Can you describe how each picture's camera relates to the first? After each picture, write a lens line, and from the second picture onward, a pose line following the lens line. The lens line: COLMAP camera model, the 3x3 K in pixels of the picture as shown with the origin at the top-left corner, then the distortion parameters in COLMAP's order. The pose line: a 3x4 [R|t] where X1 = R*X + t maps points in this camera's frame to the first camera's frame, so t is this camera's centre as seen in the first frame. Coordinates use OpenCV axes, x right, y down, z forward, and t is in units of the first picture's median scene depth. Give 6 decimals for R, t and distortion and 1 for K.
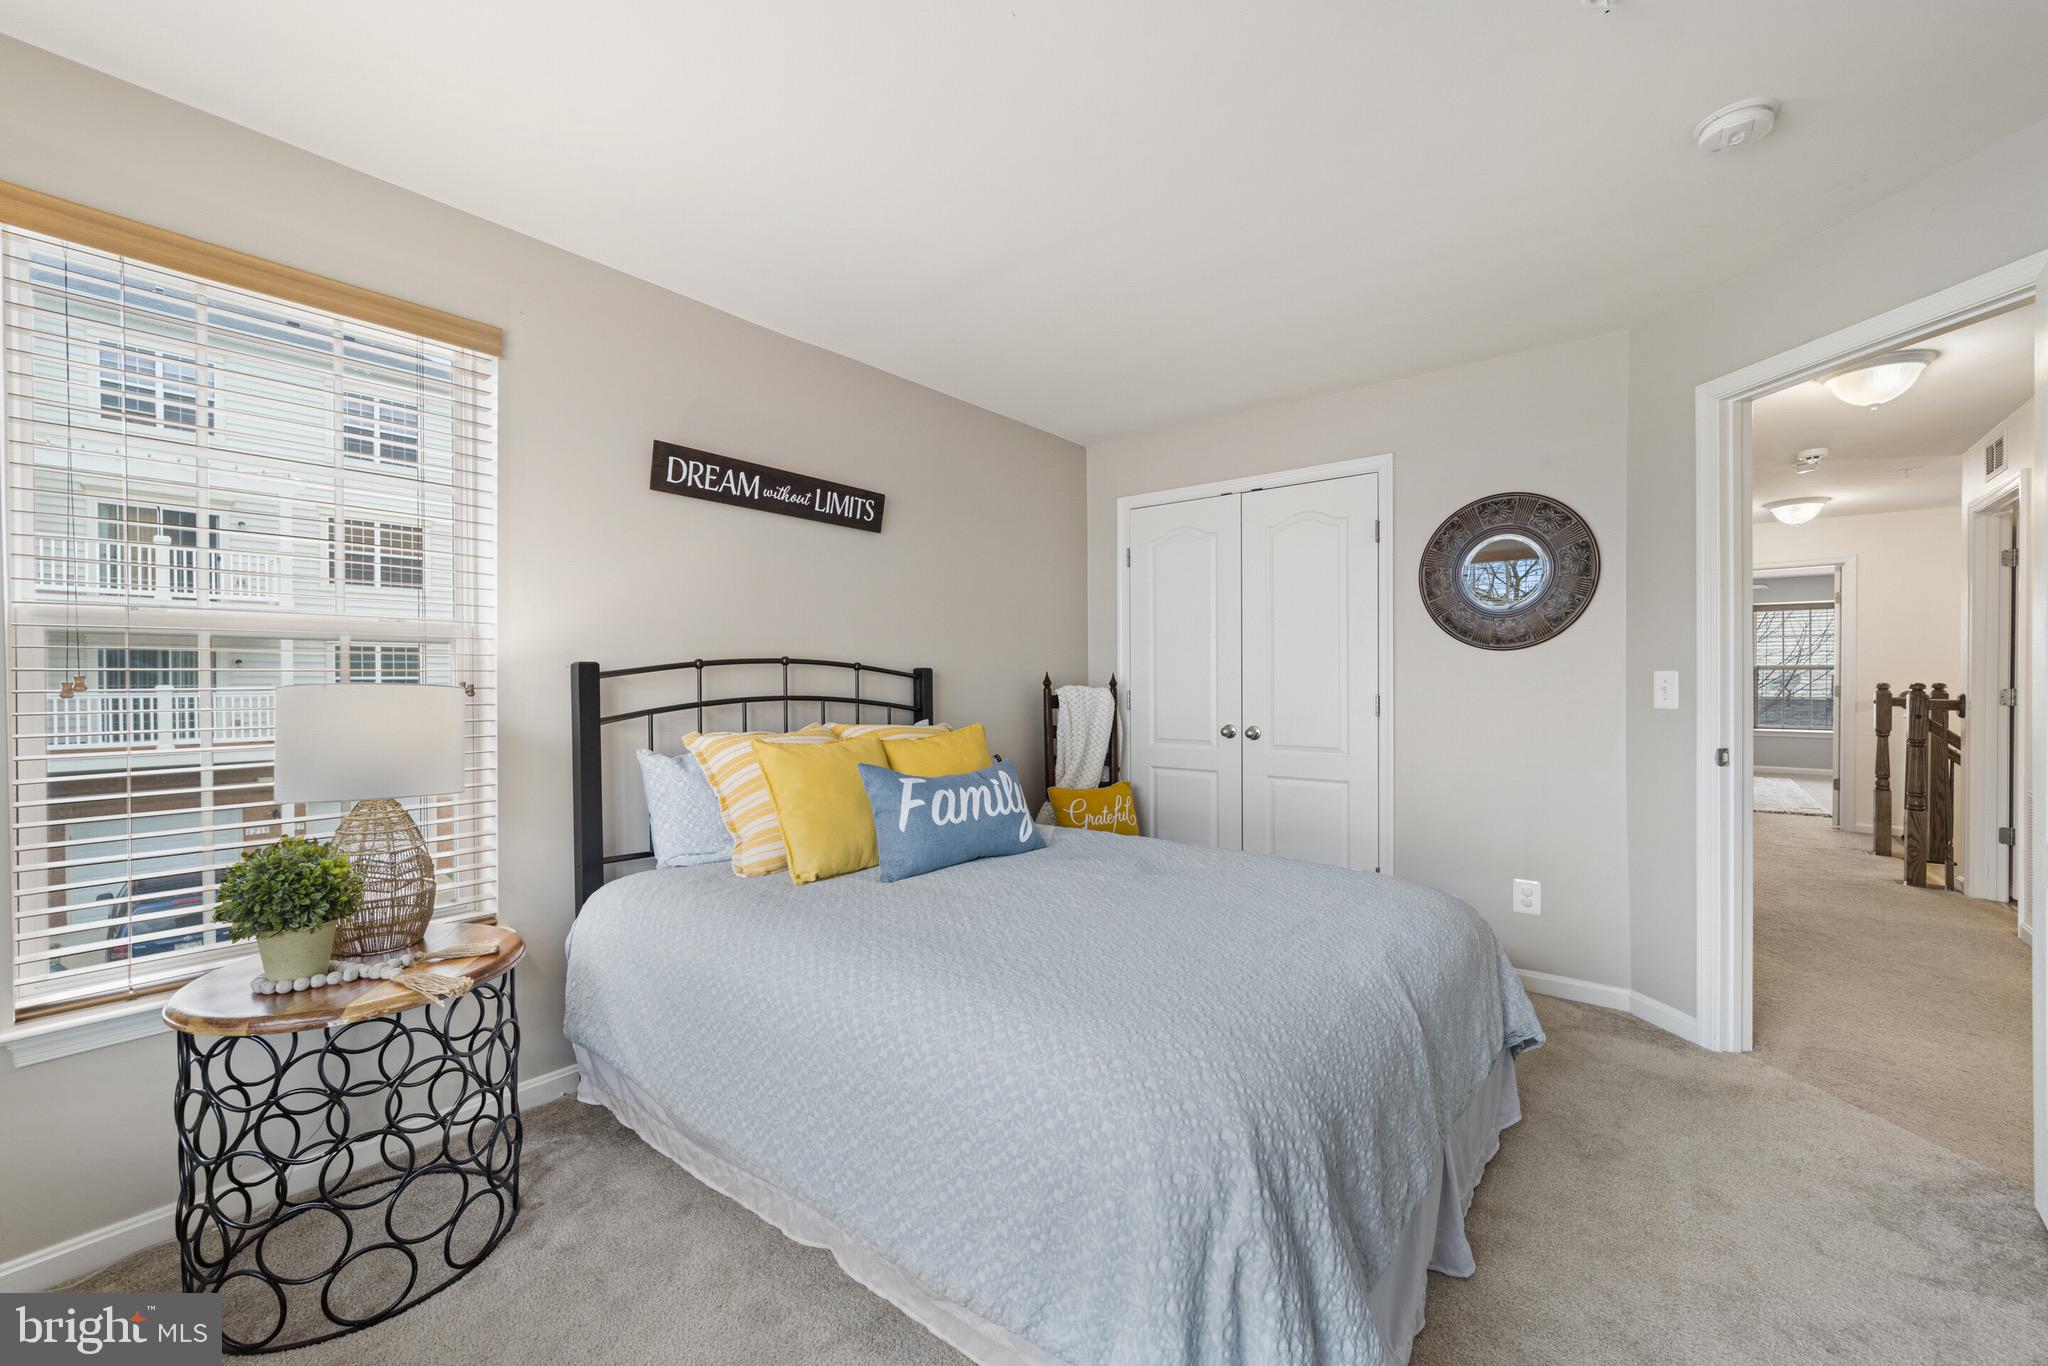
lens RADIAL K [[822.0, 0, 1016.4], [0, 822.0, 679.9], [0, 0, 1]] dist [0.001315, 0.000455]
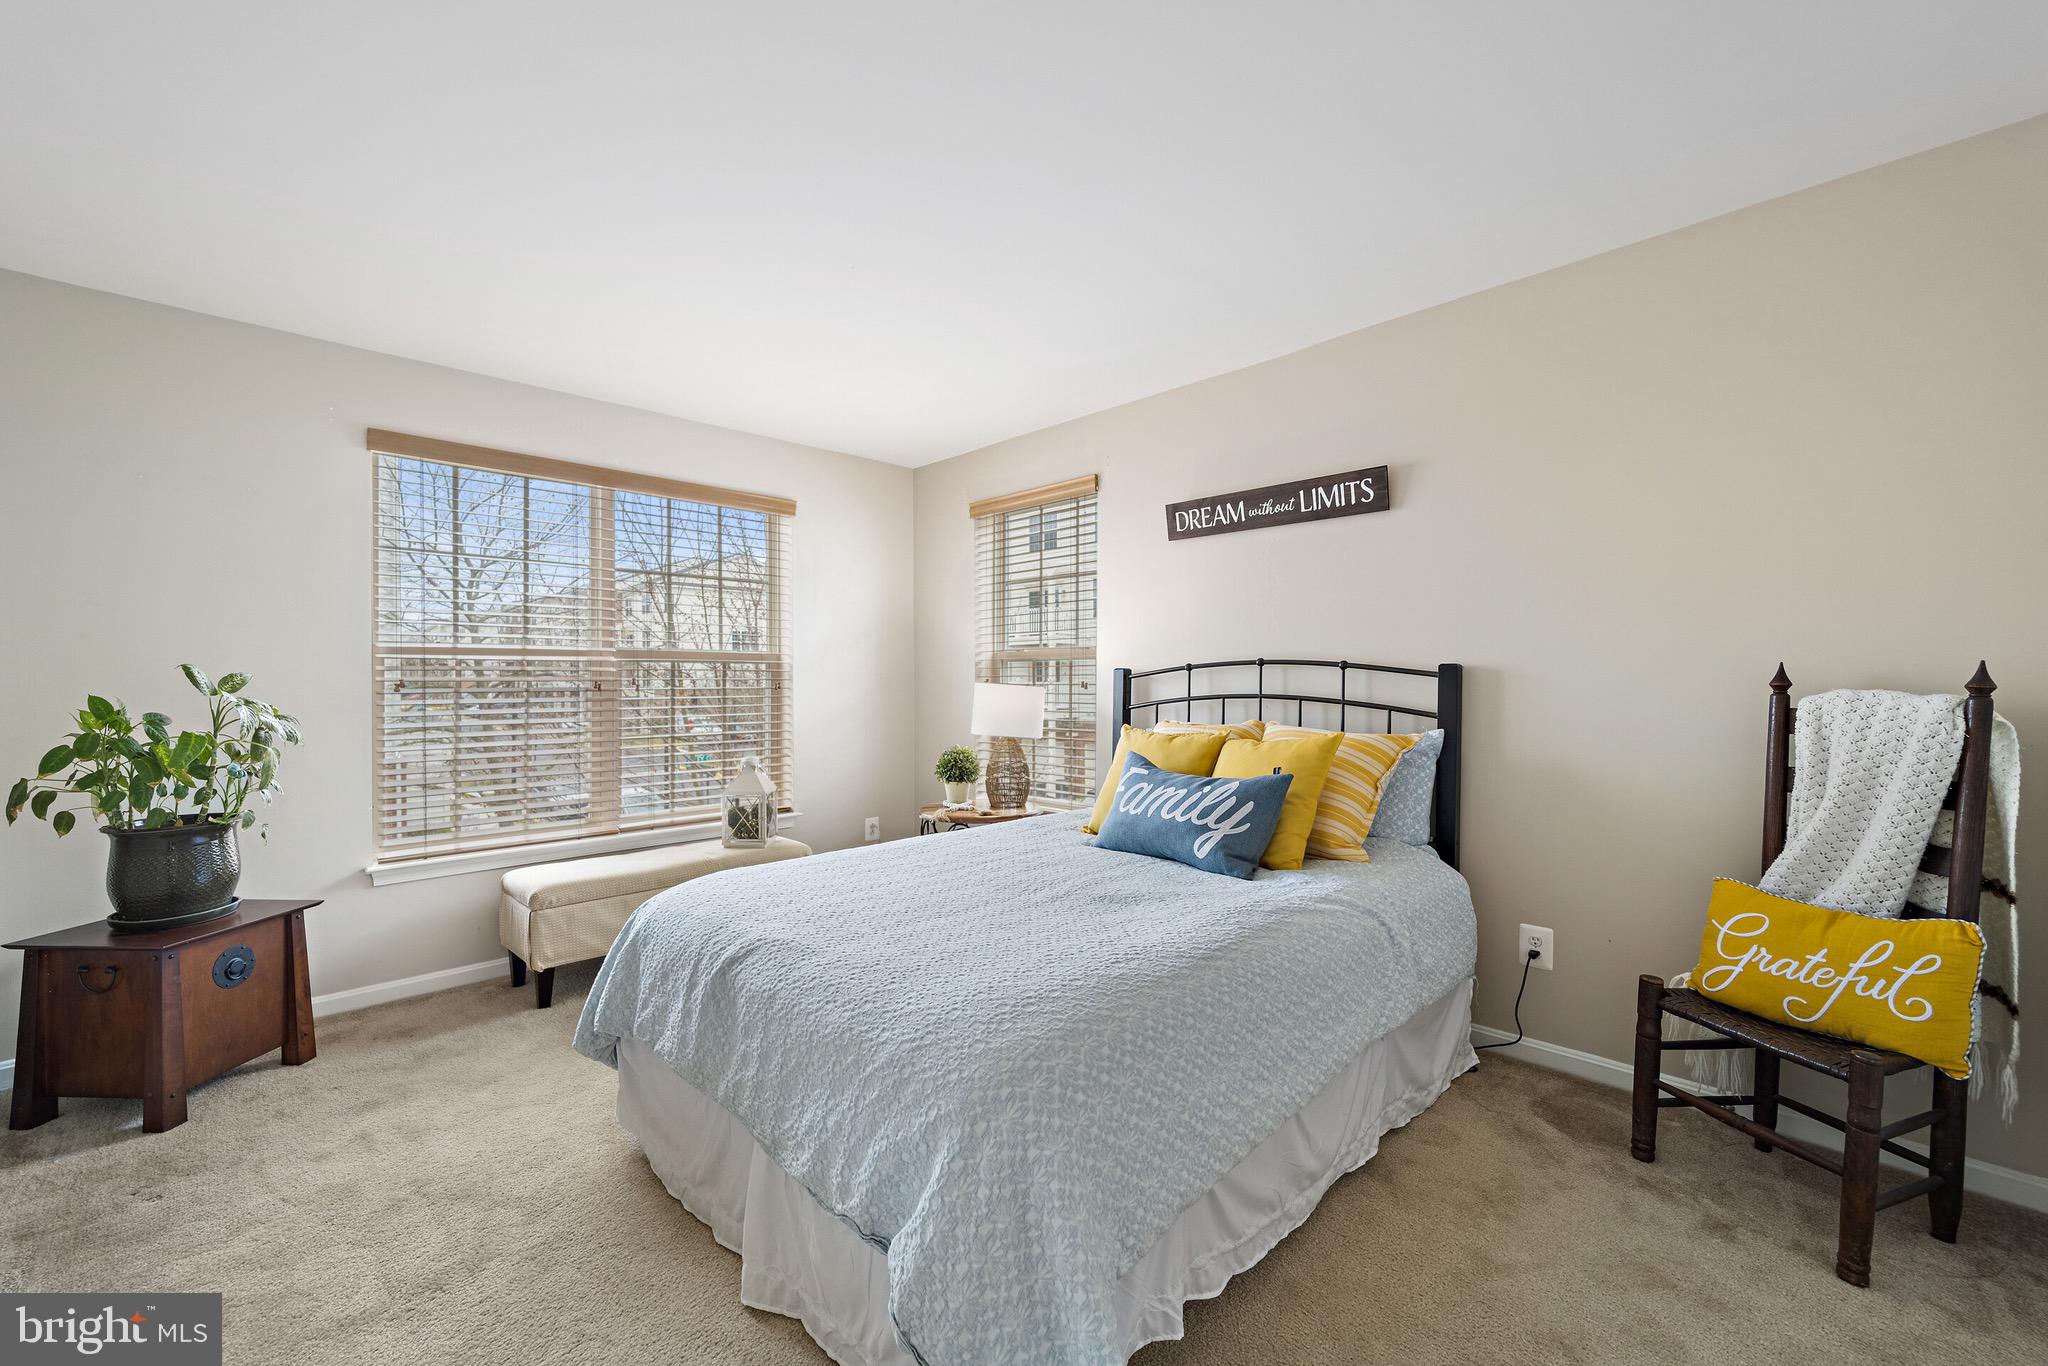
lens RADIAL K [[822.0, 0, 1016.4], [0, 822.0, 679.9], [0, 0, 1]] dist [0.001315, 0.000455]
pose [[-0.114693, 0.003738, -0.993394, 0.843207], [0.008151, 0.999963, 0.002821, -0.005312], [0.993368, -0.007774, -0.114719, 0.802713]]
